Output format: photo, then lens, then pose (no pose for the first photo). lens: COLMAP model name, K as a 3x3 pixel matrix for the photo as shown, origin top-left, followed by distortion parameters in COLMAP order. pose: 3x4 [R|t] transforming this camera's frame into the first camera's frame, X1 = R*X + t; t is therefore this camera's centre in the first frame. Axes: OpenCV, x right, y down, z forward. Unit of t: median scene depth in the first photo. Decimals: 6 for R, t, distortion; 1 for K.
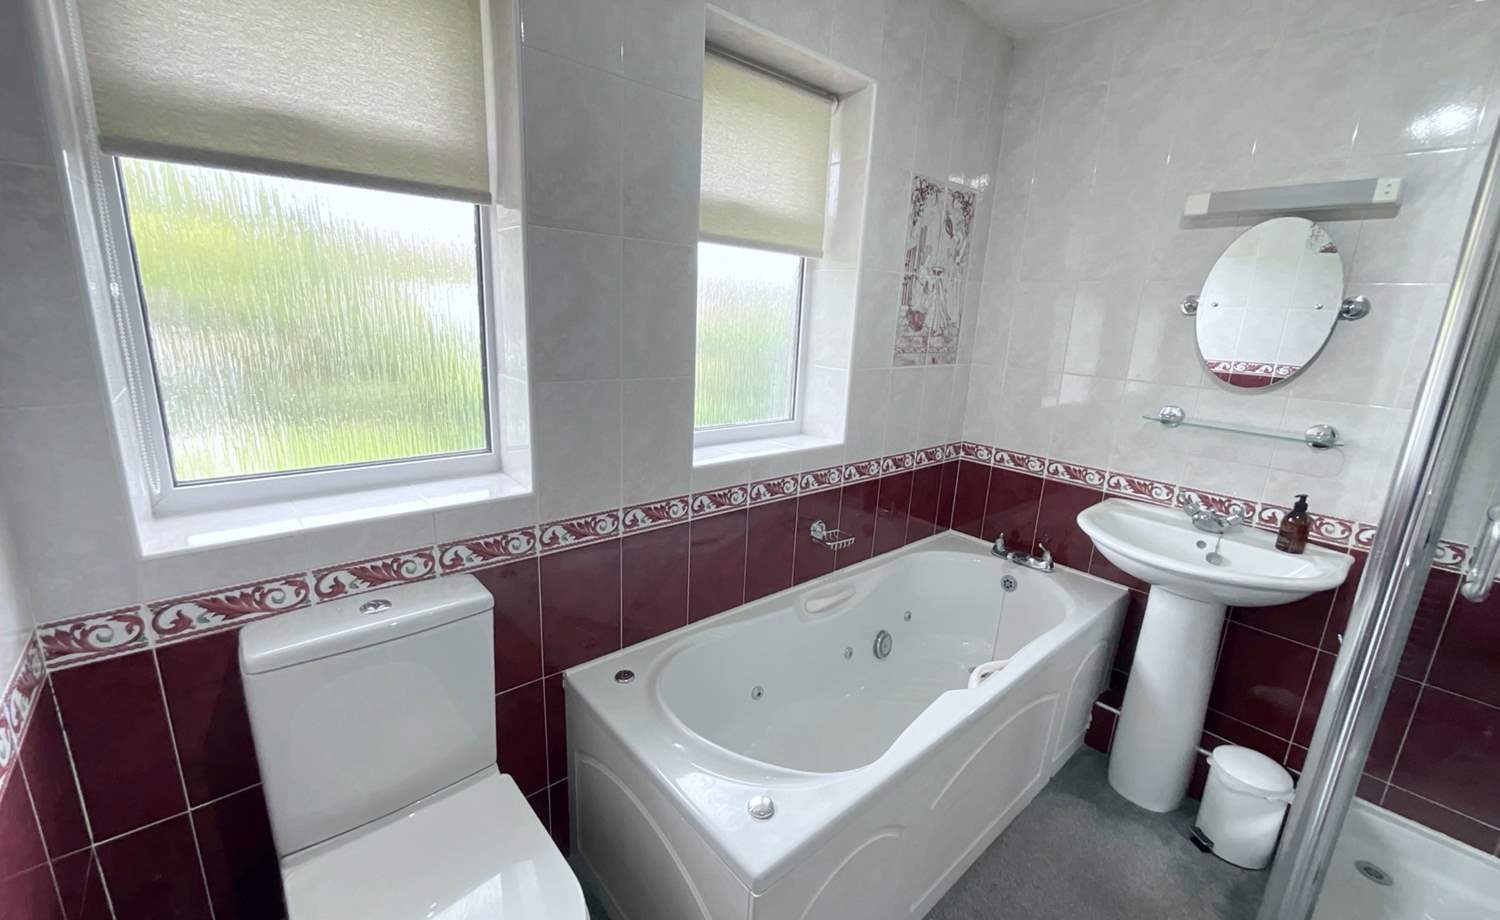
lens RADIAL K [[608.7, 0, 750.5], [0, 608.7, 455.7], [0, 0, 1]] dist [-0.001644, 0.000061]
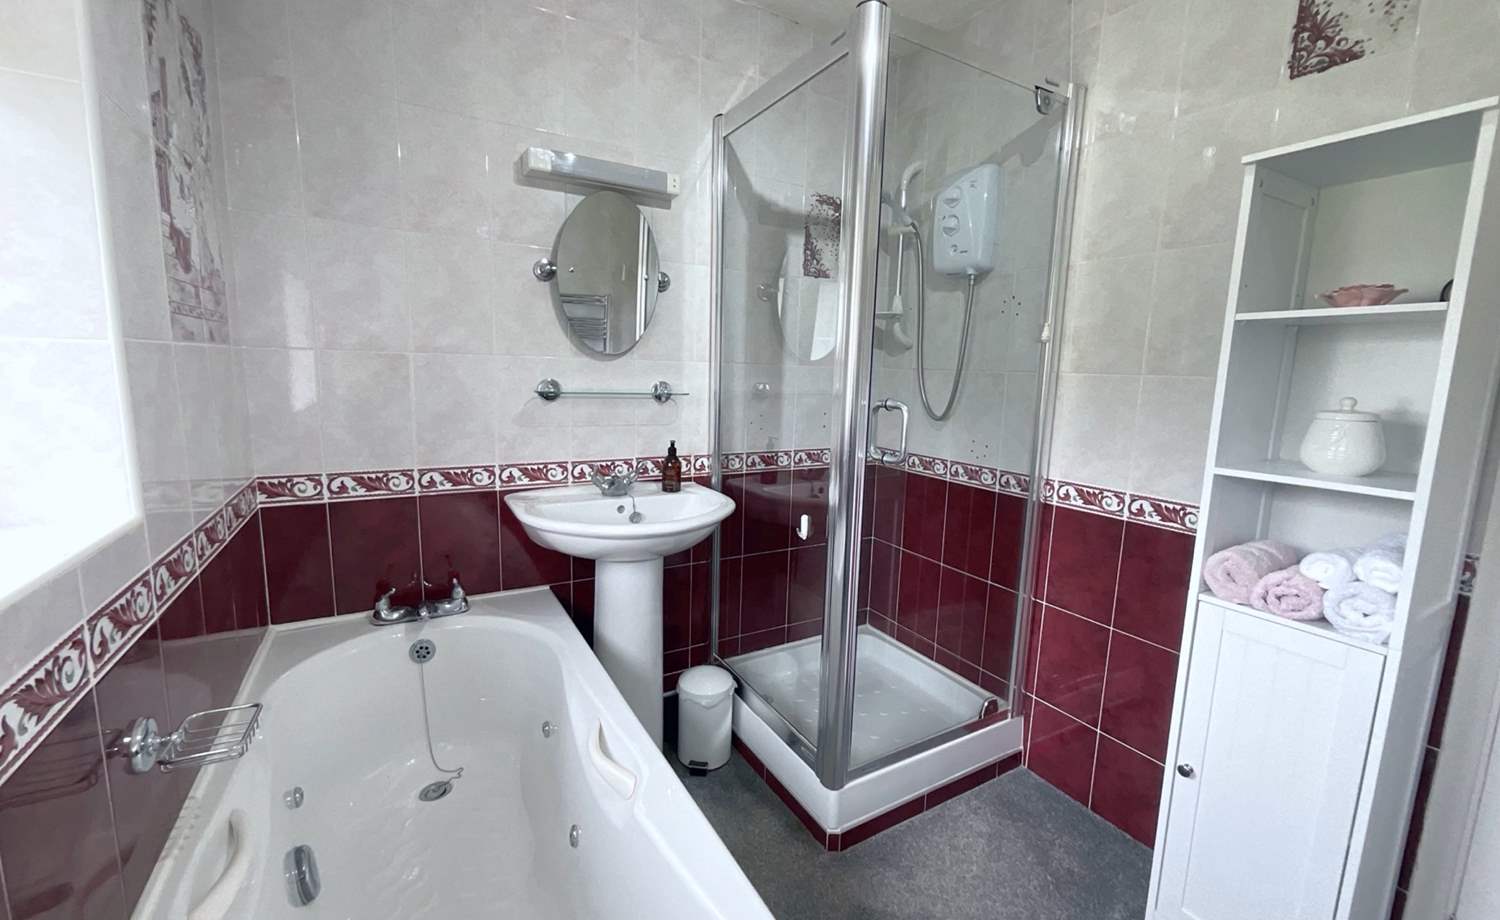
lens RADIAL K [[608.7, 0, 751.8], [0, 608.7, 458.8], [0, 0, 1]] dist [-0.001644, 0.000061]
pose [[0.197964, -0.185429, 0.962510, -0.172381], [0.210208, 0.967129, 0.143084, -0.033823], [-0.957404, 0.174002, 0.230436, 0.544082]]
